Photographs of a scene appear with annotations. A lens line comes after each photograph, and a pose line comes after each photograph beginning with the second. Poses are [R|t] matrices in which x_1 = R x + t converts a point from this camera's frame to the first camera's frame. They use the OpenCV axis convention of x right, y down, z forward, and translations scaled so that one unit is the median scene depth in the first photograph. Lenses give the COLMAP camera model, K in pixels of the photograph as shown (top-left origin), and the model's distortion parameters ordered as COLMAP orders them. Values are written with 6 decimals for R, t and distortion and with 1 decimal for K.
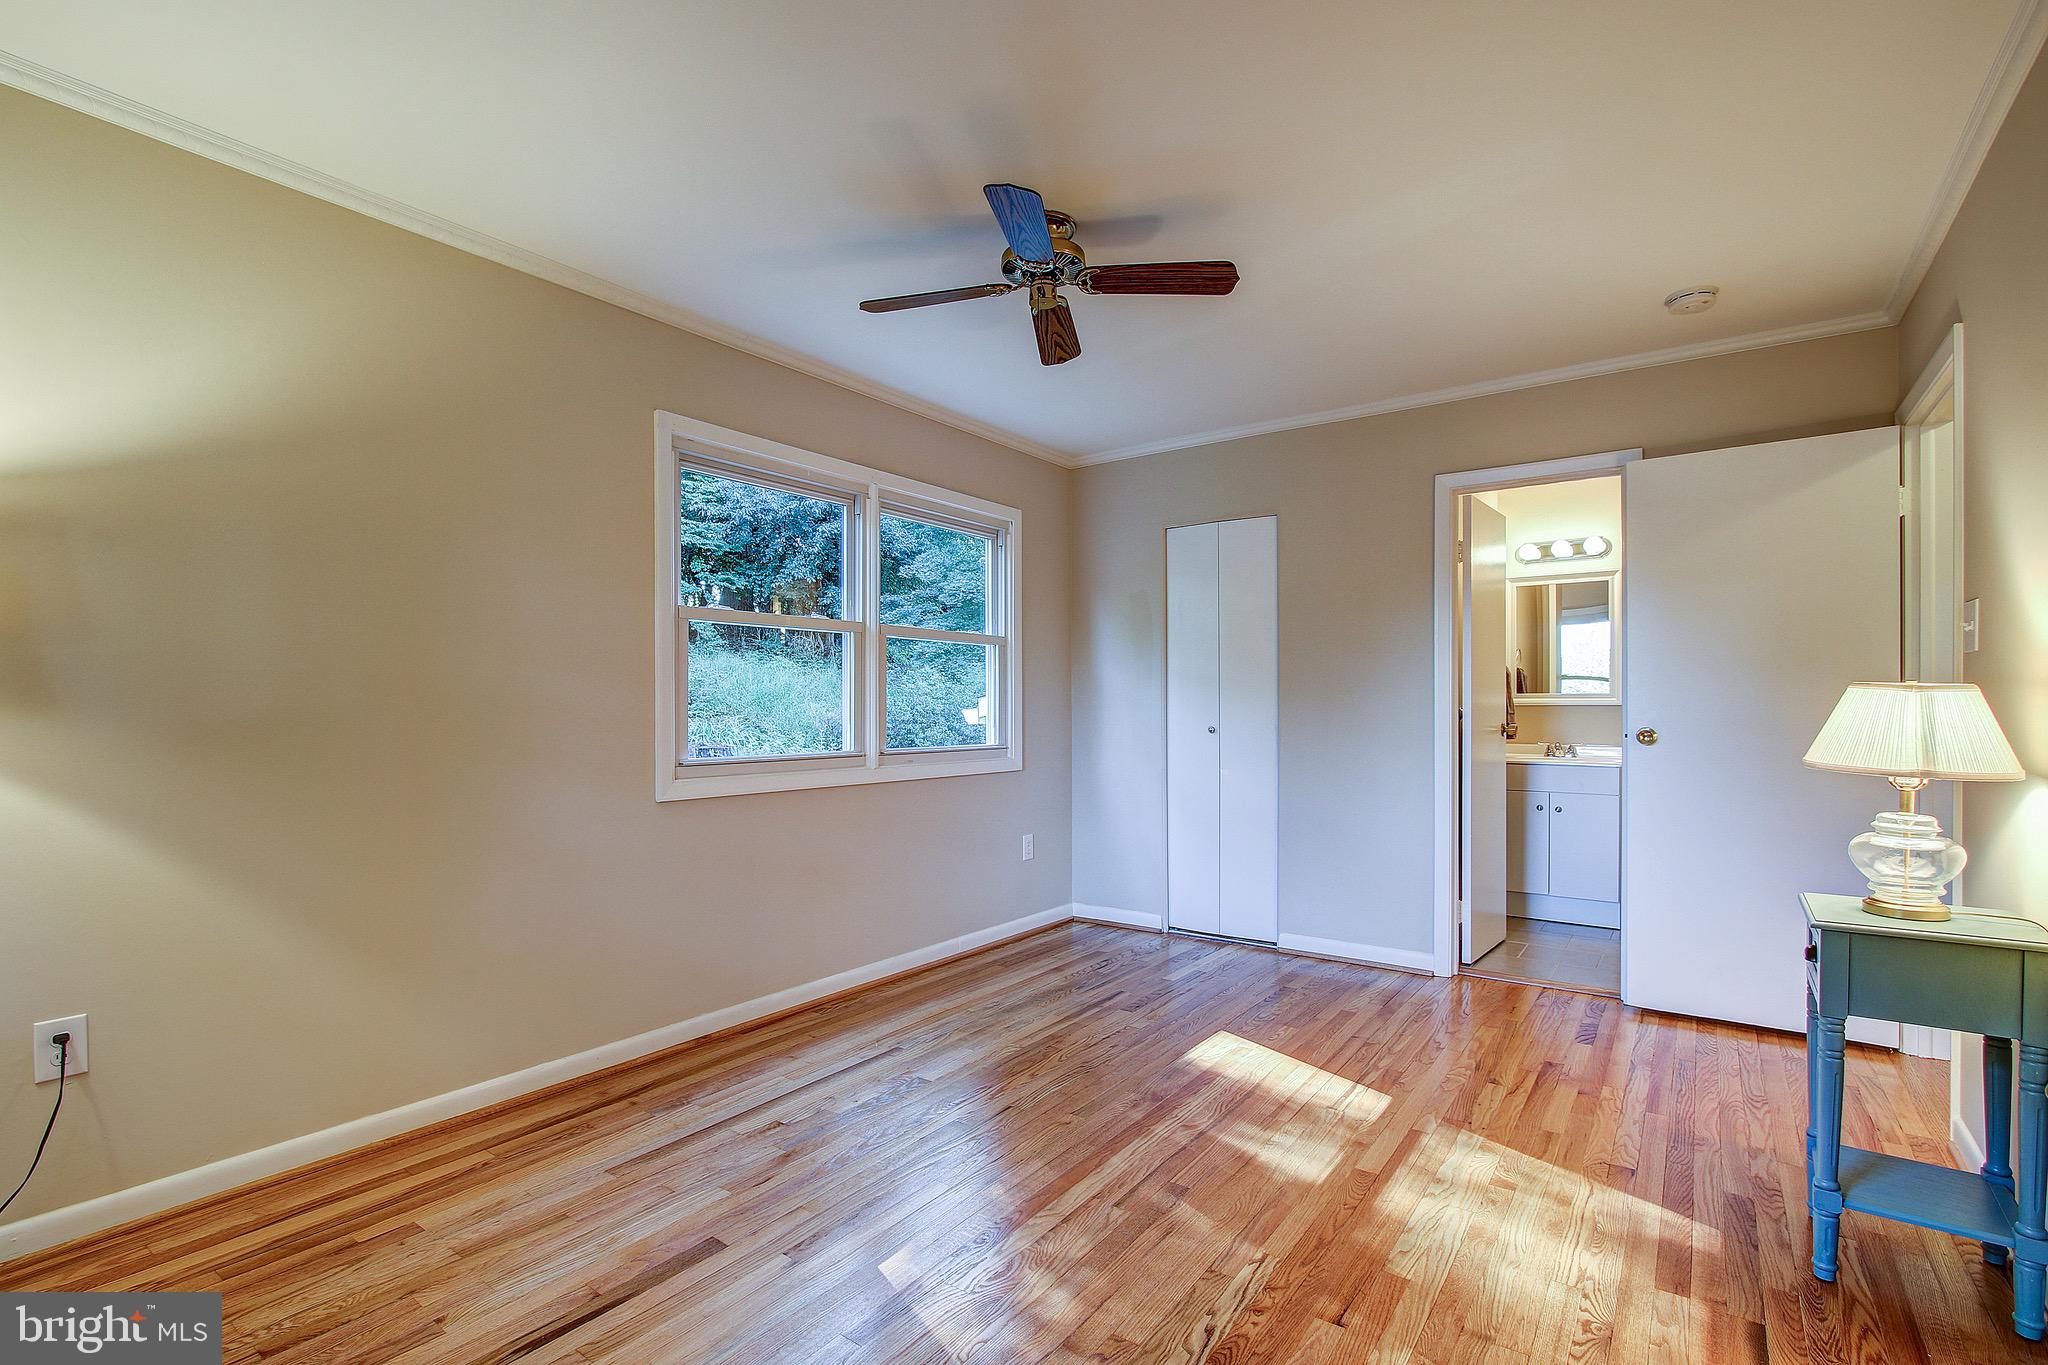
lens RADIAL K [[953.4, 0, 1035.2], [0, 953.4, 690.2], [0, 0, 1]] dist [-0.008160, 0.003920]
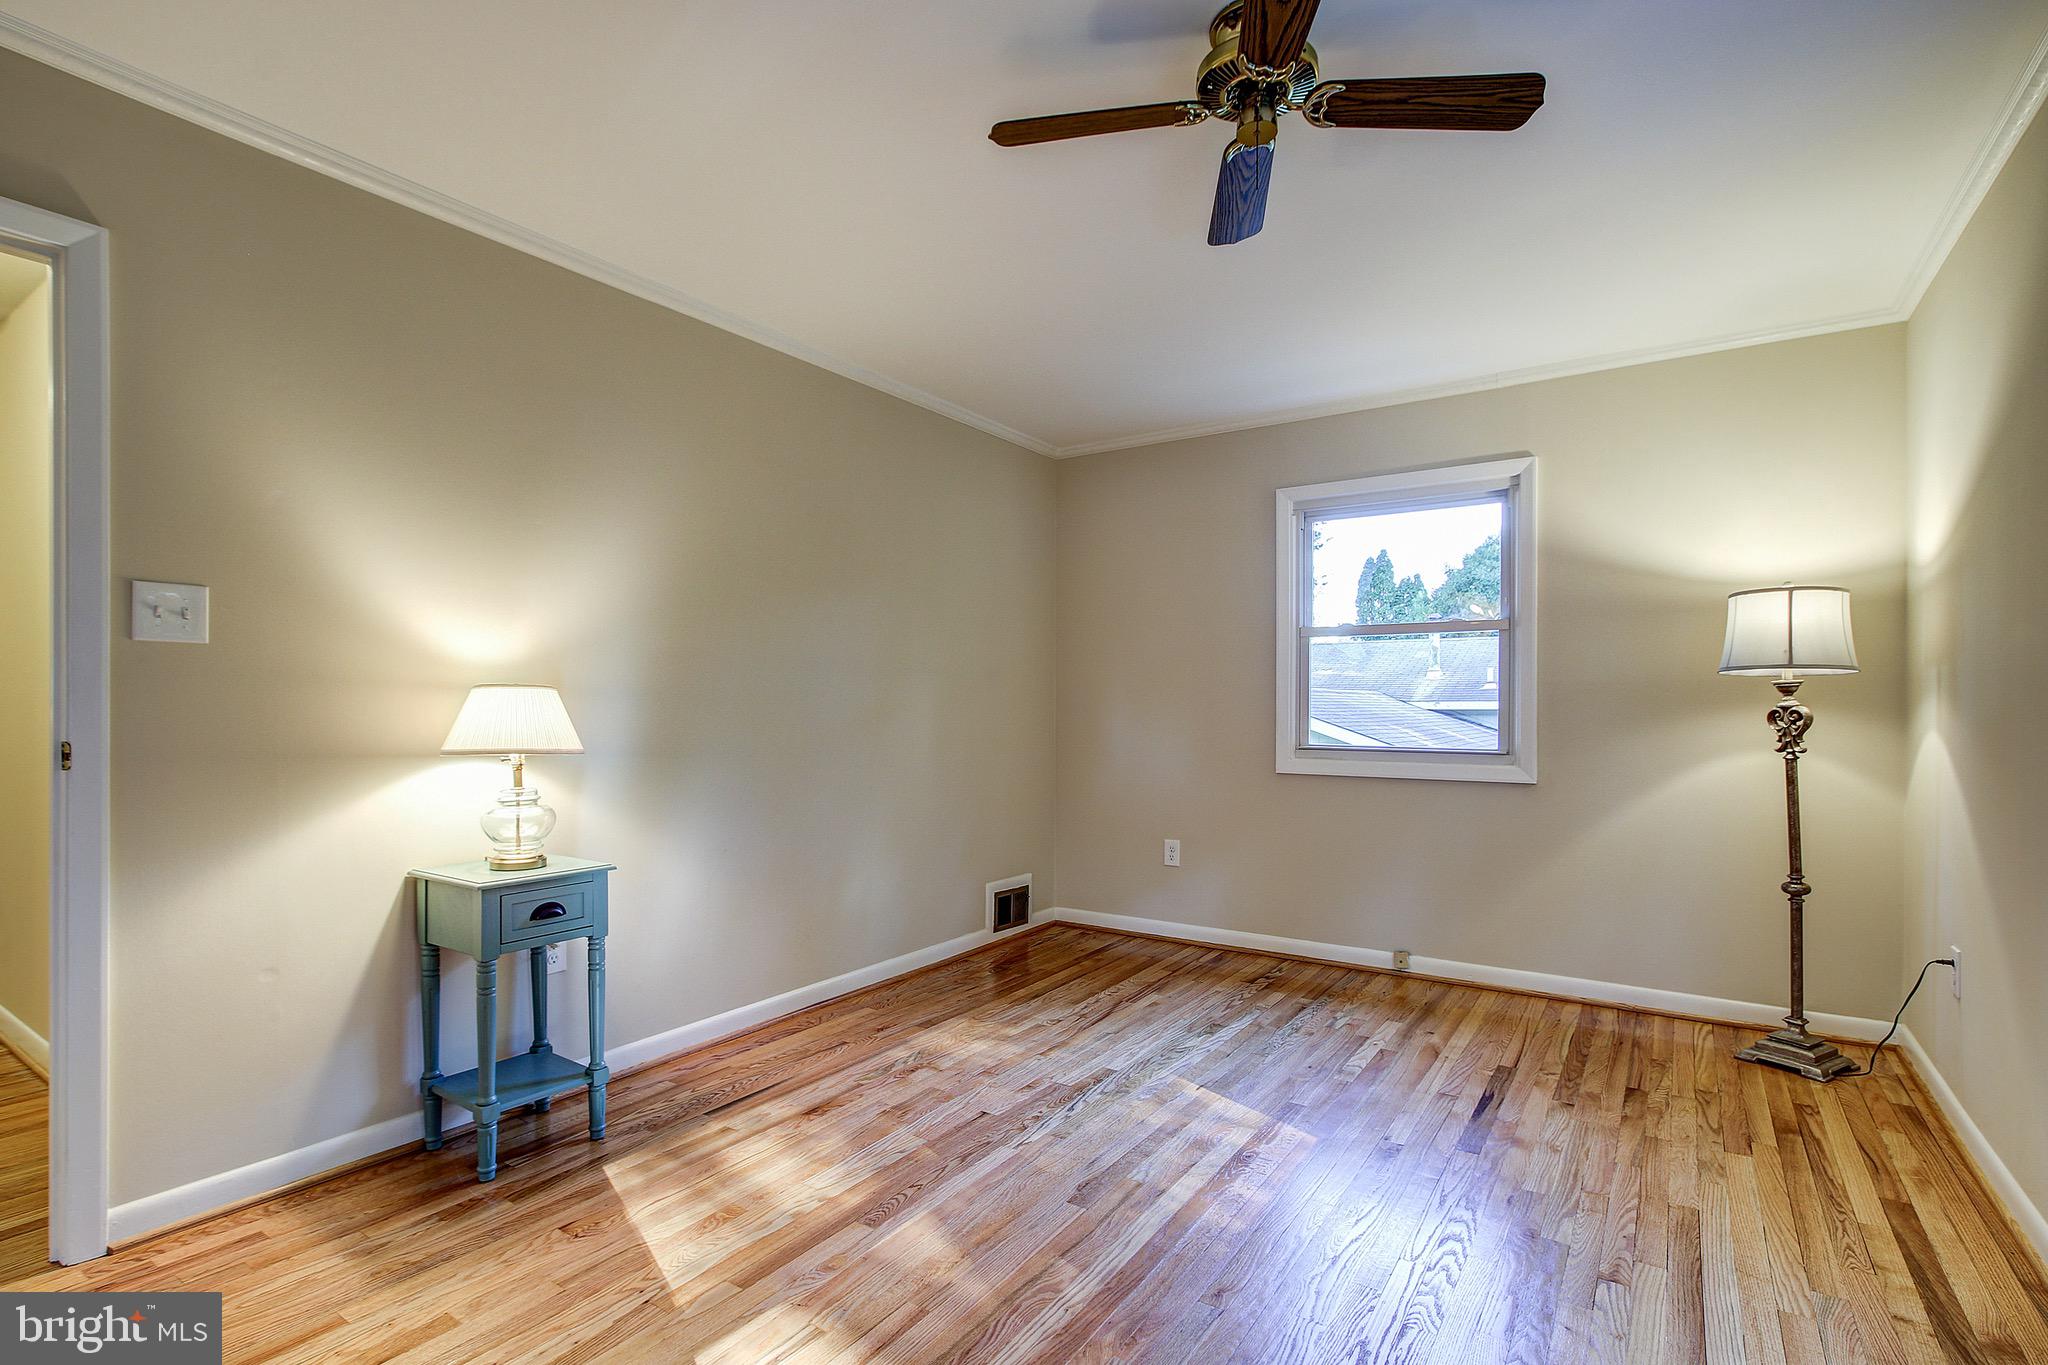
lens RADIAL K [[953.4, 0, 1035.5], [0, 953.4, 703.2], [0, 0, 1]] dist [-0.008160, 0.003920]
pose [[-0.999401, -0.001172, -0.034584, 0.194370], [-0.000543, 0.999834, -0.018190, 0.028797], [0.034600, -0.018160, -0.999236, 1.680717]]
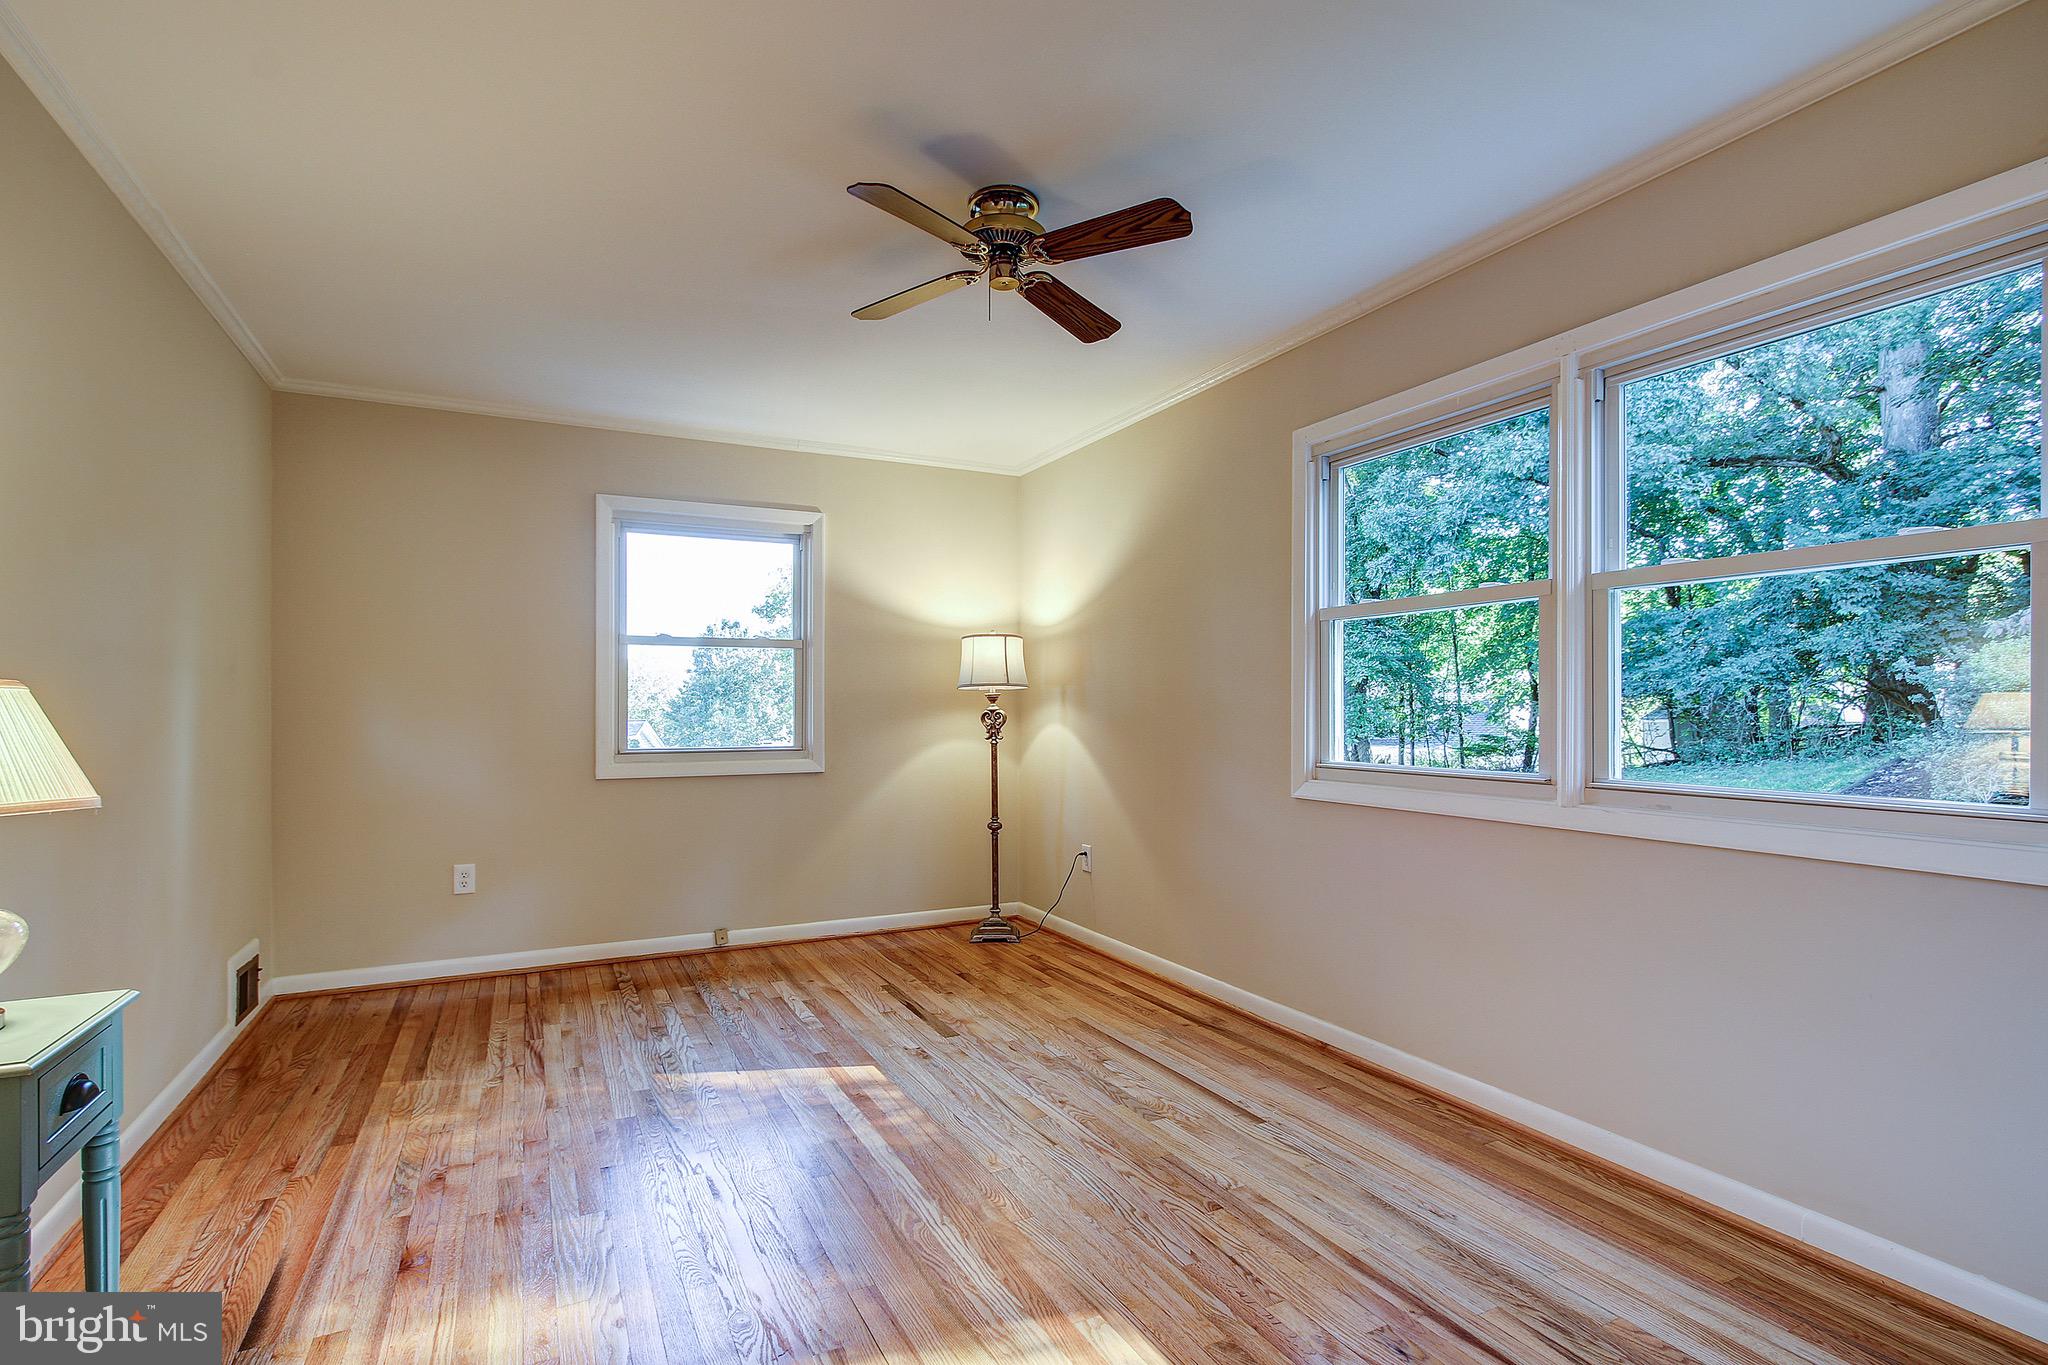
lens RADIAL K [[953.4, 0, 990.4], [0, 953.4, 701.8], [0, 0, 1]] dist [-0.008160, 0.003920]
pose [[-0.477163, -0.005720, -0.878796, 0.829859], [0.017267, 0.999725, -0.015882, 0.024454], [0.878645, -0.022753, -0.476933, 1.423467]]
